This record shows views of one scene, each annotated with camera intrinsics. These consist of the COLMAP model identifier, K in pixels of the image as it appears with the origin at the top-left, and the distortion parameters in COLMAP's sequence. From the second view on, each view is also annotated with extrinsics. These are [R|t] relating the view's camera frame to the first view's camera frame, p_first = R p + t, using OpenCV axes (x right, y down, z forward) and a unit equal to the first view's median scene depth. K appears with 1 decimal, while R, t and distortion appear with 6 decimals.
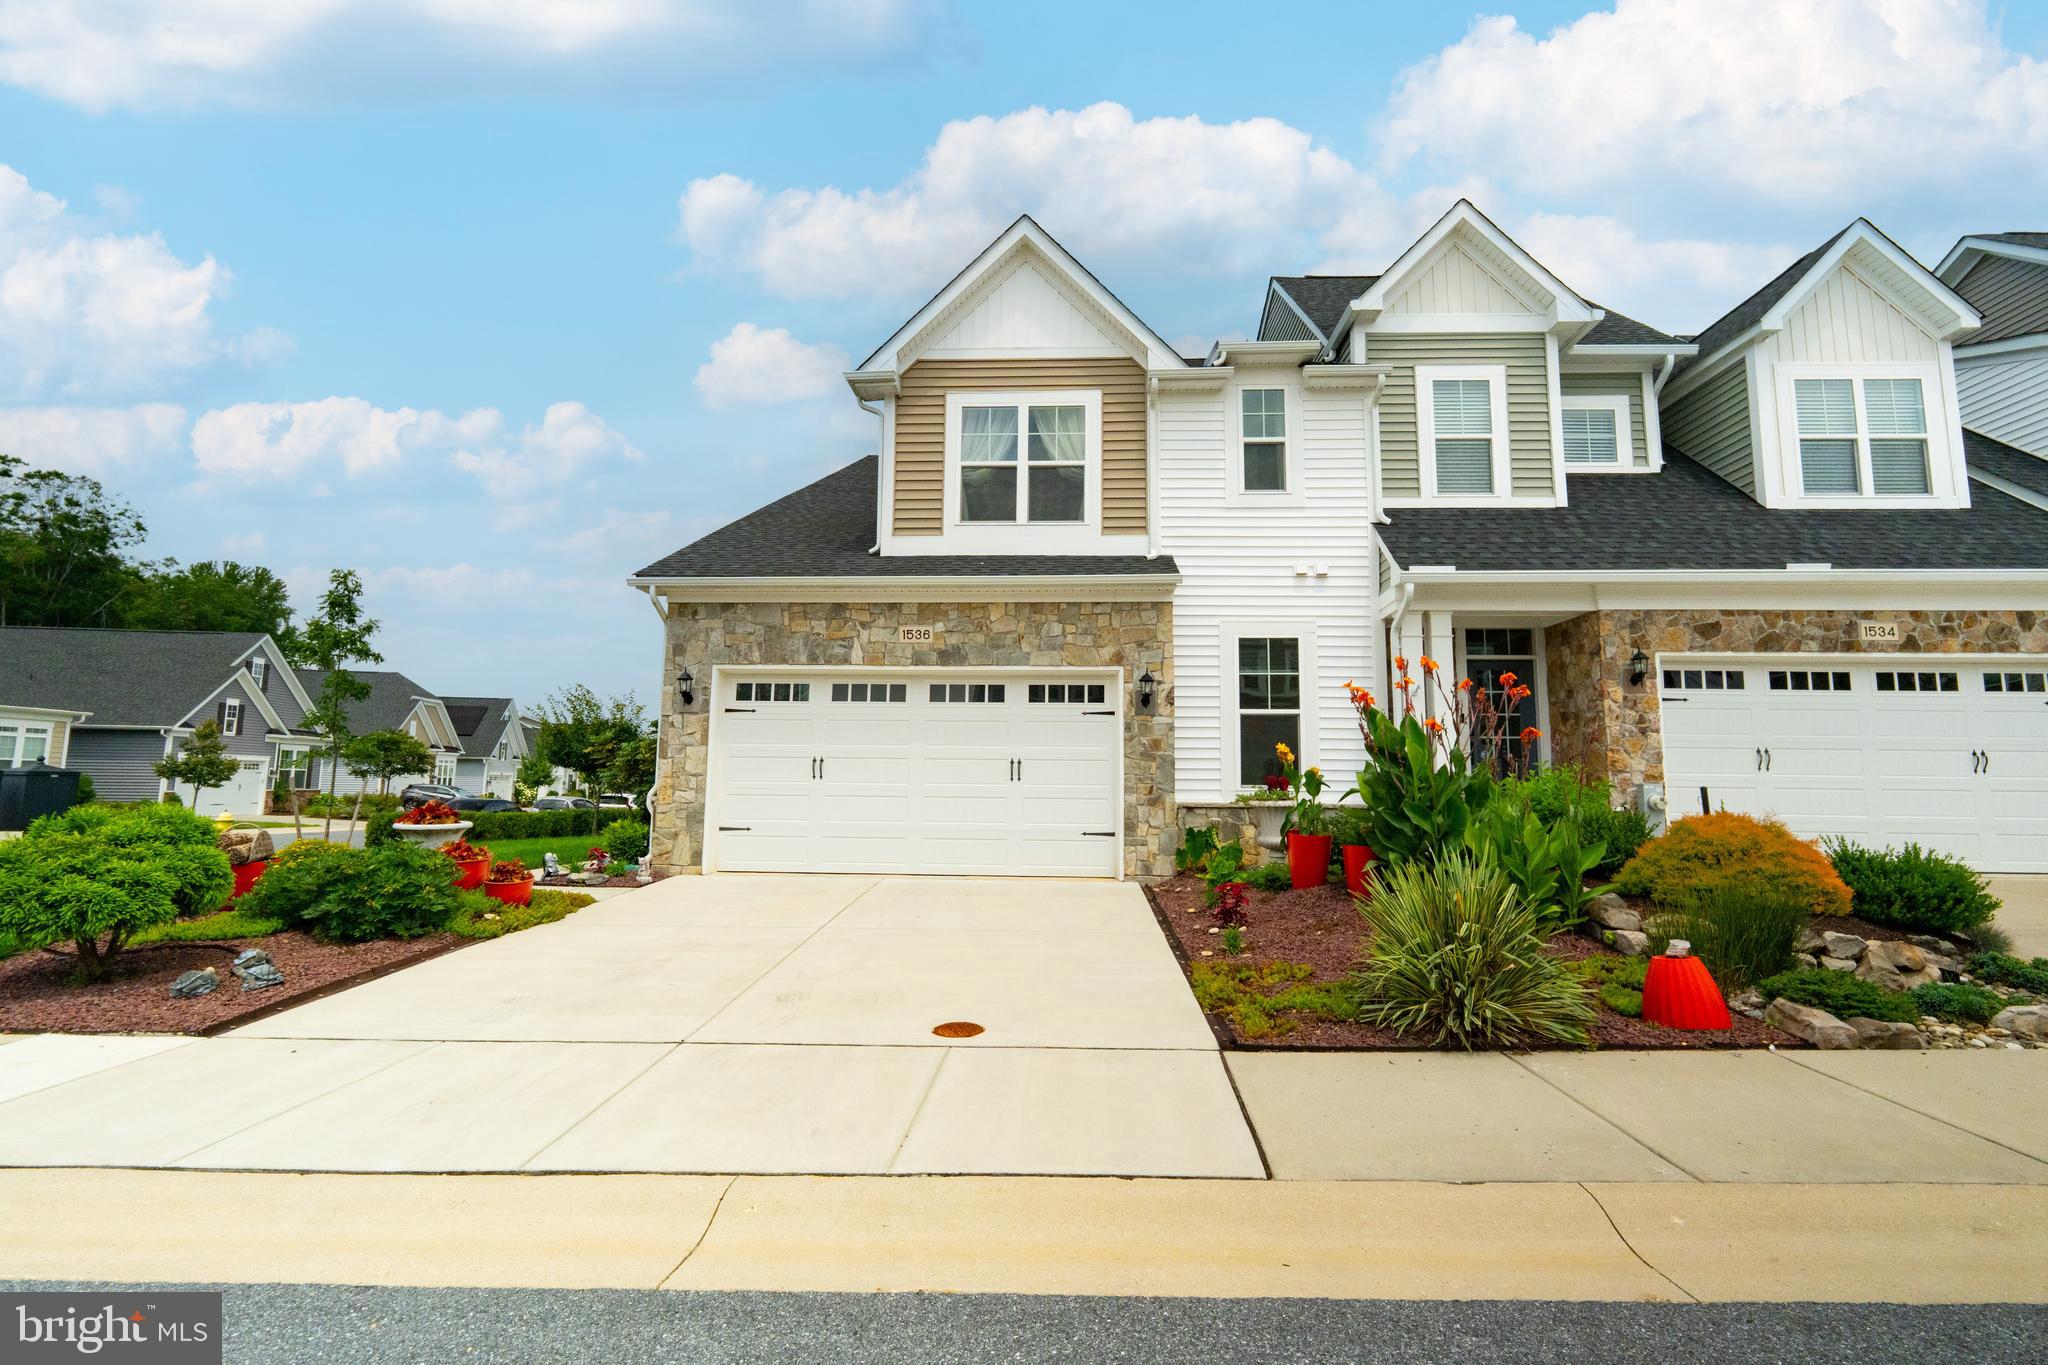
lens RADIAL K [[898.2, 0, 1041.9], [0, 898.2, 678.7], [0, 0, 1]] dist [-0.011451, 0.001228]
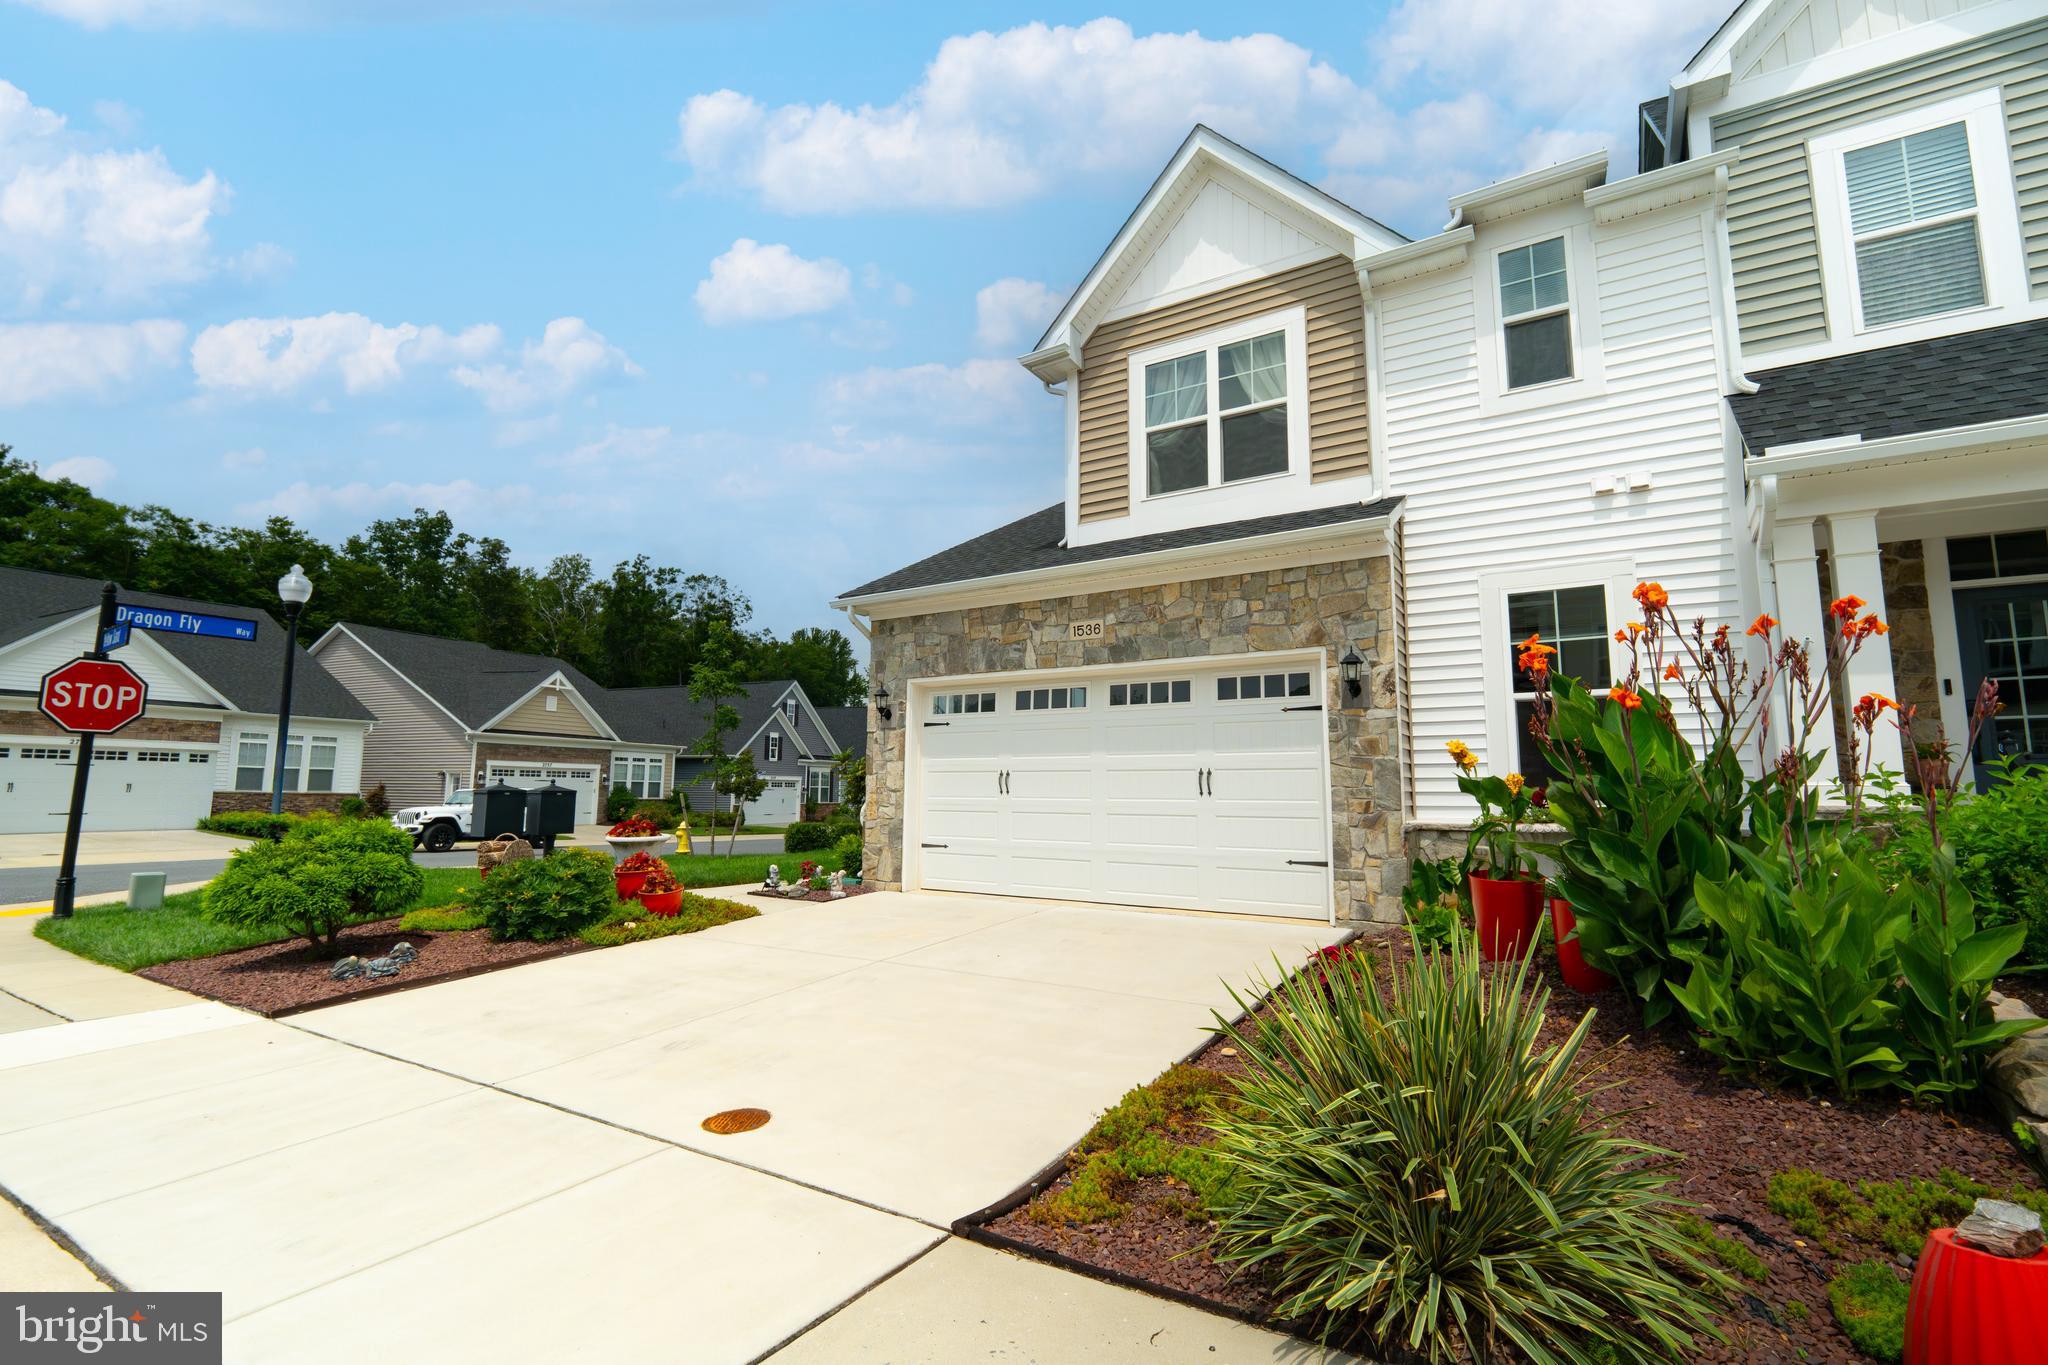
lens RADIAL K [[898.2, 0, 1038.7], [0, 898.2, 680.4], [0, 0, 1]] dist [-0.011451, 0.001228]
pose [[0.875888, -0.064461, -0.478189, 0.228625], [0.058783, 0.997910, -0.026850, 0.020247], [0.478920, -0.004592, 0.877846, 0.192353]]
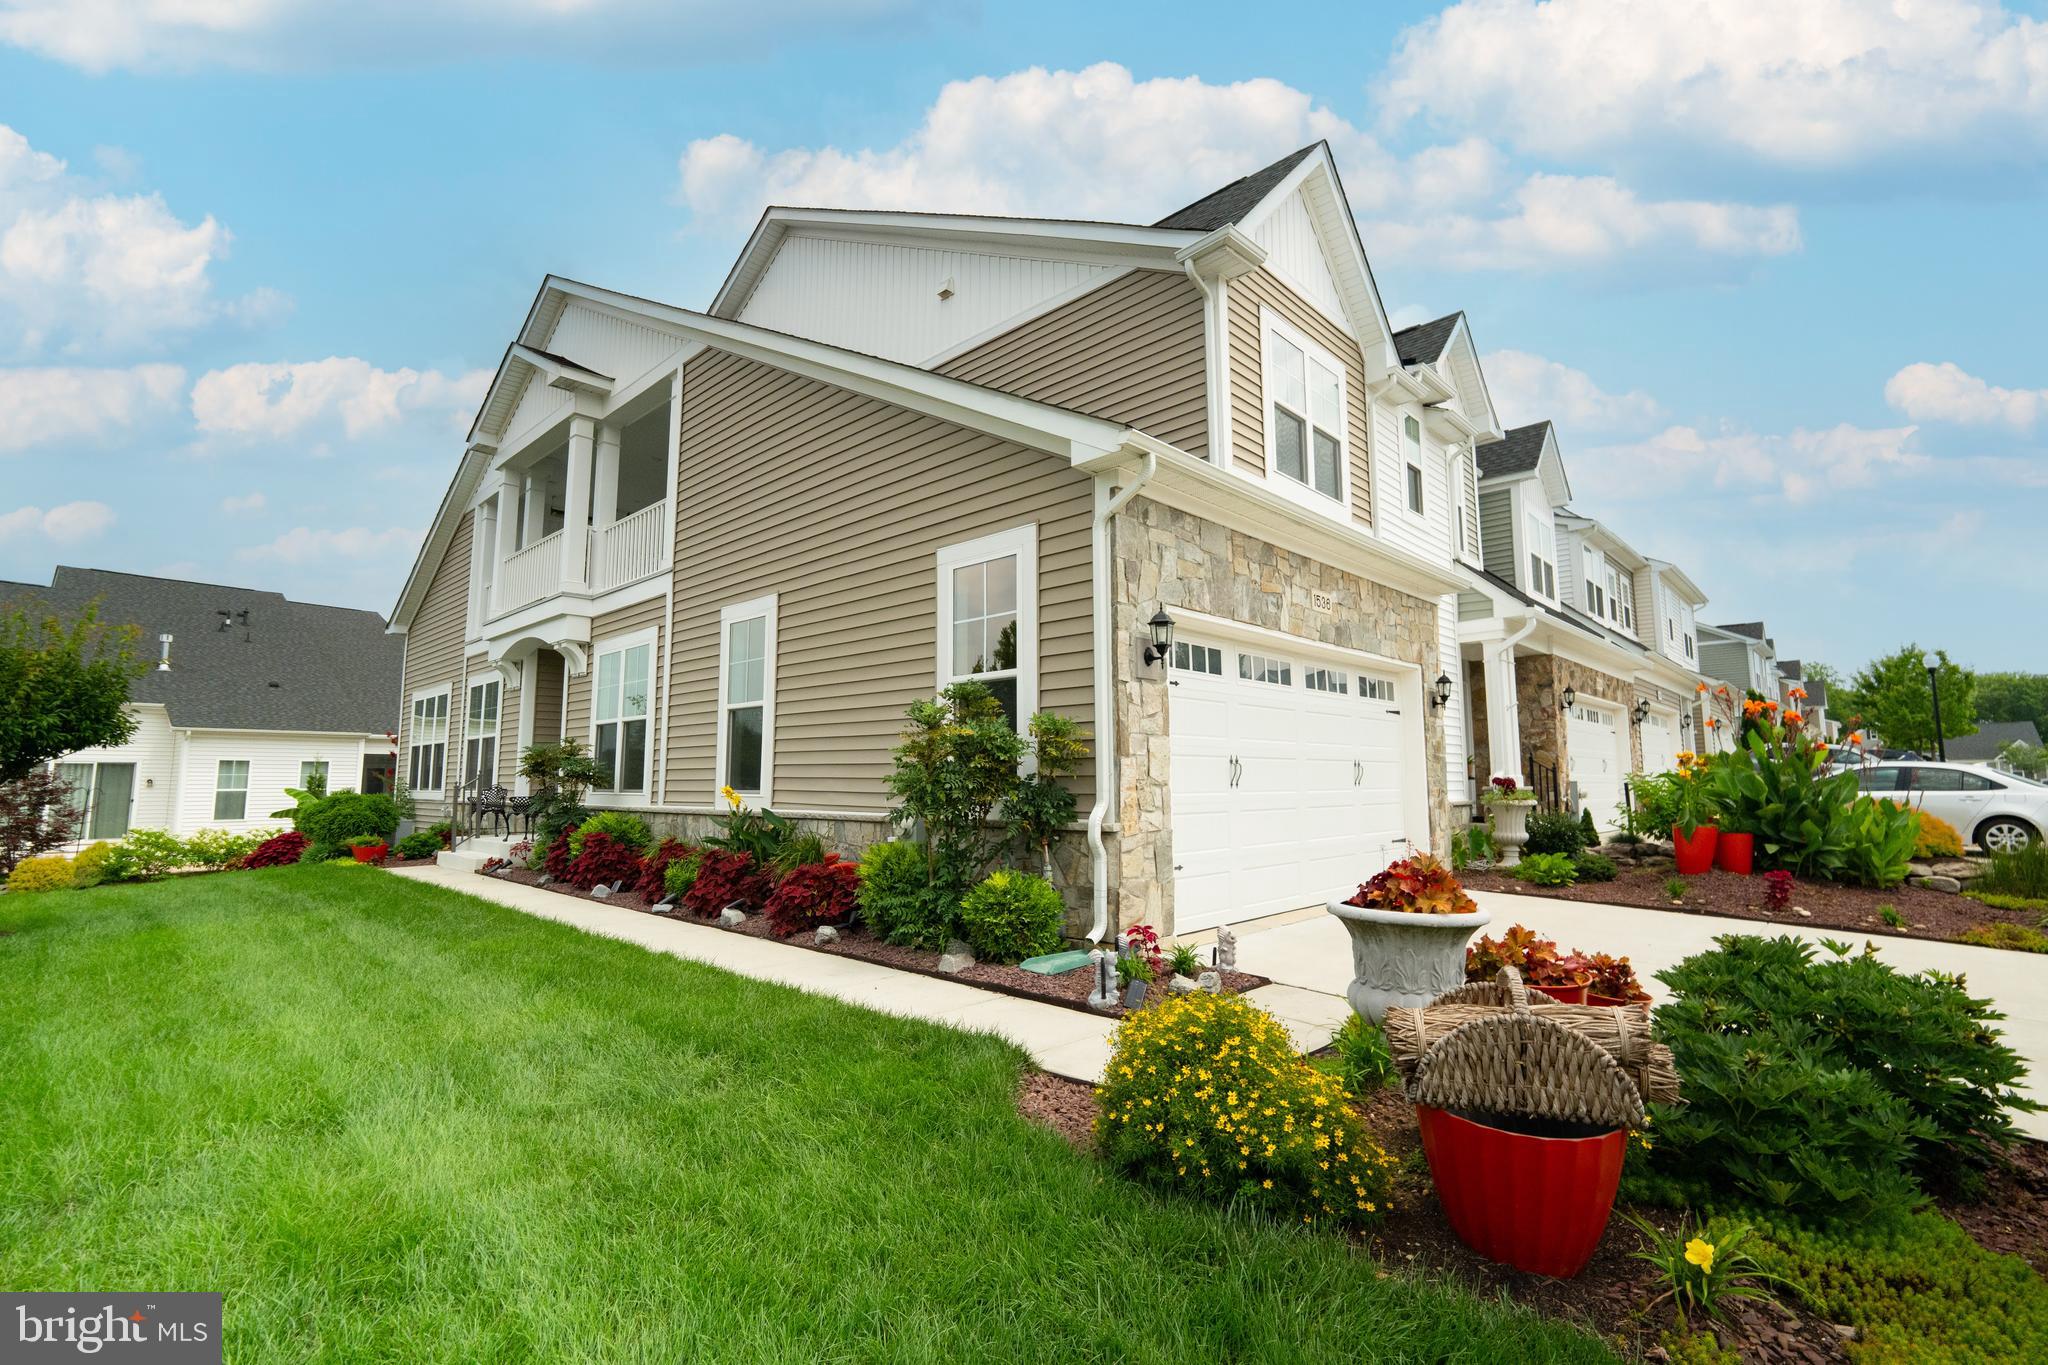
lens RADIAL K [[898.2, 0, 1025.1], [0, 898.2, 680.1], [0, 0, 1]] dist [-0.011451, 0.001228]
pose [[0.656845, 0.072431, 0.750539, -0.864838], [-0.080958, 0.996396, -0.025306, 0.058012], [-0.749667, -0.044140, 0.660341, 0.644351]]
